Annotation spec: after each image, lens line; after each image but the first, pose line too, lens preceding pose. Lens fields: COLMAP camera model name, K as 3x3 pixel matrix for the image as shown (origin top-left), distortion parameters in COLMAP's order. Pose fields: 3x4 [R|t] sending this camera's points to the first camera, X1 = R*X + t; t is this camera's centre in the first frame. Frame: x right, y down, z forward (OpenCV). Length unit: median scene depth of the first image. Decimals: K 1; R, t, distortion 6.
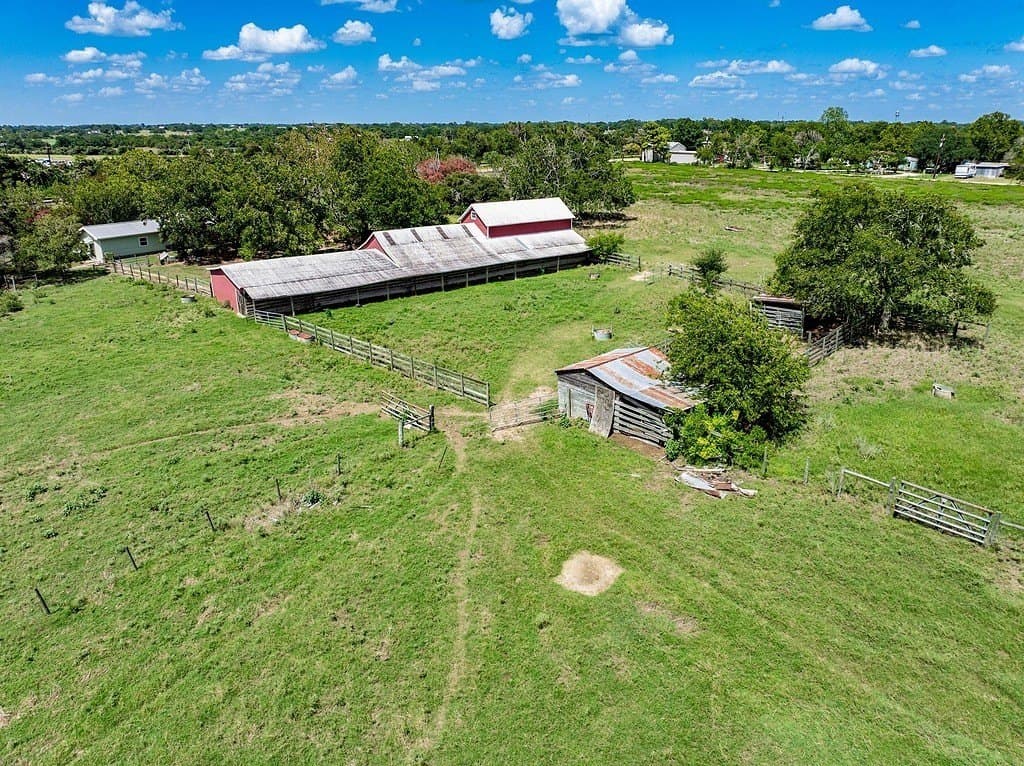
lens RADIAL K [[716.8, 0, 510.2], [0, 716.8, 383.6], [0, 0, 1]] dist [0.001052, 0.010359]
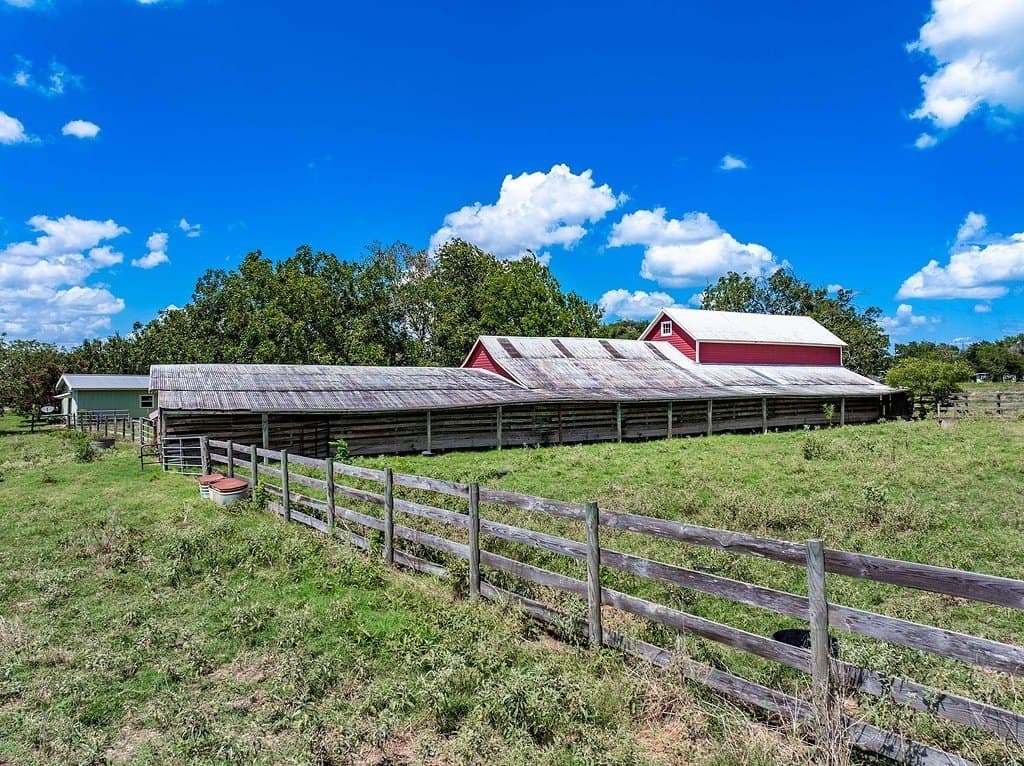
lens RADIAL K [[716.8, 0, 510.2], [0, 716.8, 383.6], [0, 0, 1]] dist [0.001052, 0.010359]
pose [[0.985294, -0.006849, -0.170733, -0.080708], [-0.052834, 0.938019, -0.342533, -0.004493], [0.162497, 0.346516, 0.923862, 0.531970]]
